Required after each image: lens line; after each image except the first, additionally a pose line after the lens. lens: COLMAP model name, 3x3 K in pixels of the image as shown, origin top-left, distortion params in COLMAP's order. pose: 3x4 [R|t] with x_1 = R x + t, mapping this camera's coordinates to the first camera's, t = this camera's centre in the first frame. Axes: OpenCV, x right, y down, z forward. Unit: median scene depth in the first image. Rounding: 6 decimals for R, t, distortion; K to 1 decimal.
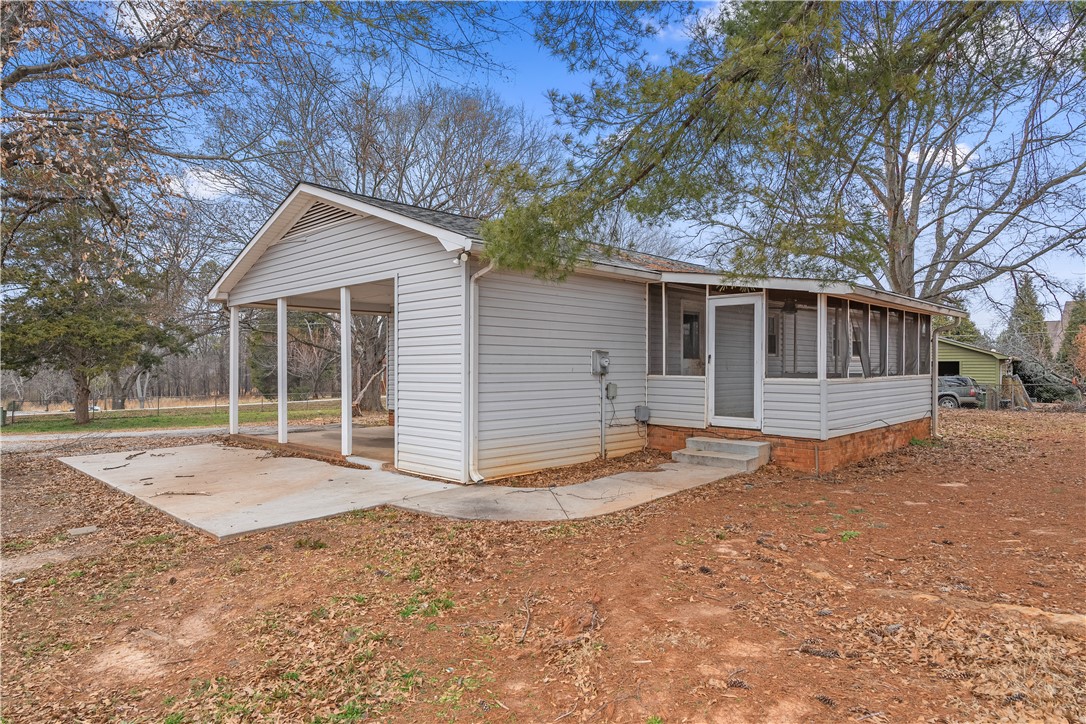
lens RADIAL K [[653.1, 0, 543.4], [0, 653.1, 365.0], [0, 0, 1]] dist [0.002910, -0.000609]
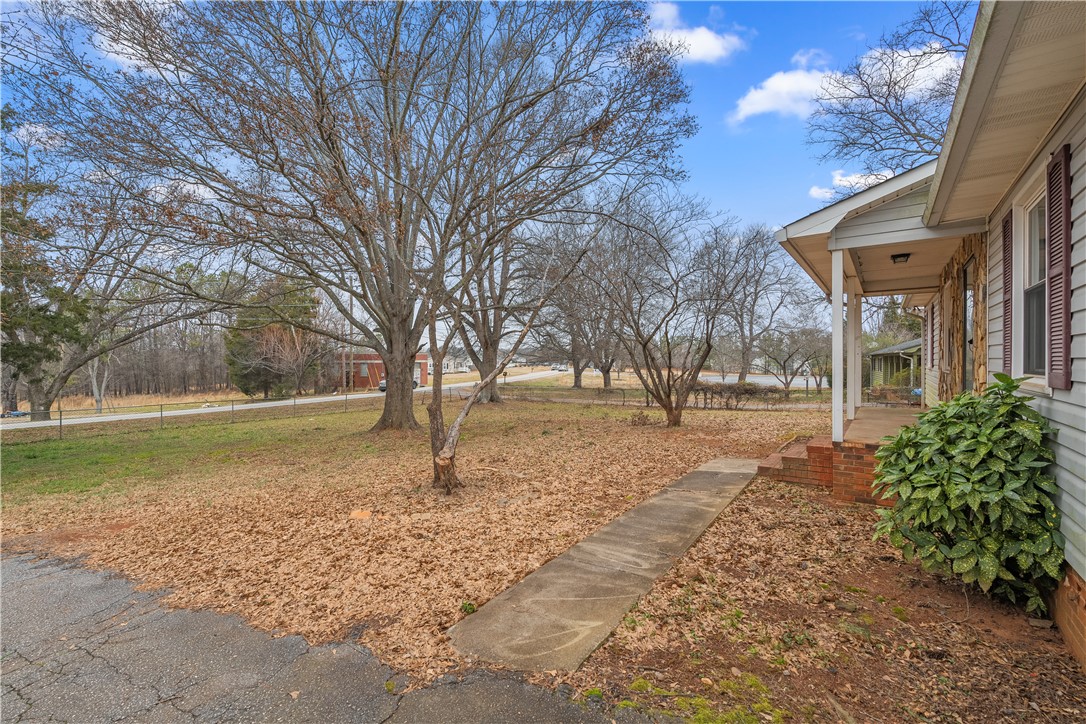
lens RADIAL K [[478.6, 0, 537.3], [0, 478.6, 361.2], [0, 0, 1]] dist [-0.004229, 0.000295]
pose [[0.989992, -0.004000, 0.141063, -0.095948], [0.003775, 0.999991, 0.001864, -0.000440], [-0.141070, -0.001313, 0.989999, 0.239852]]
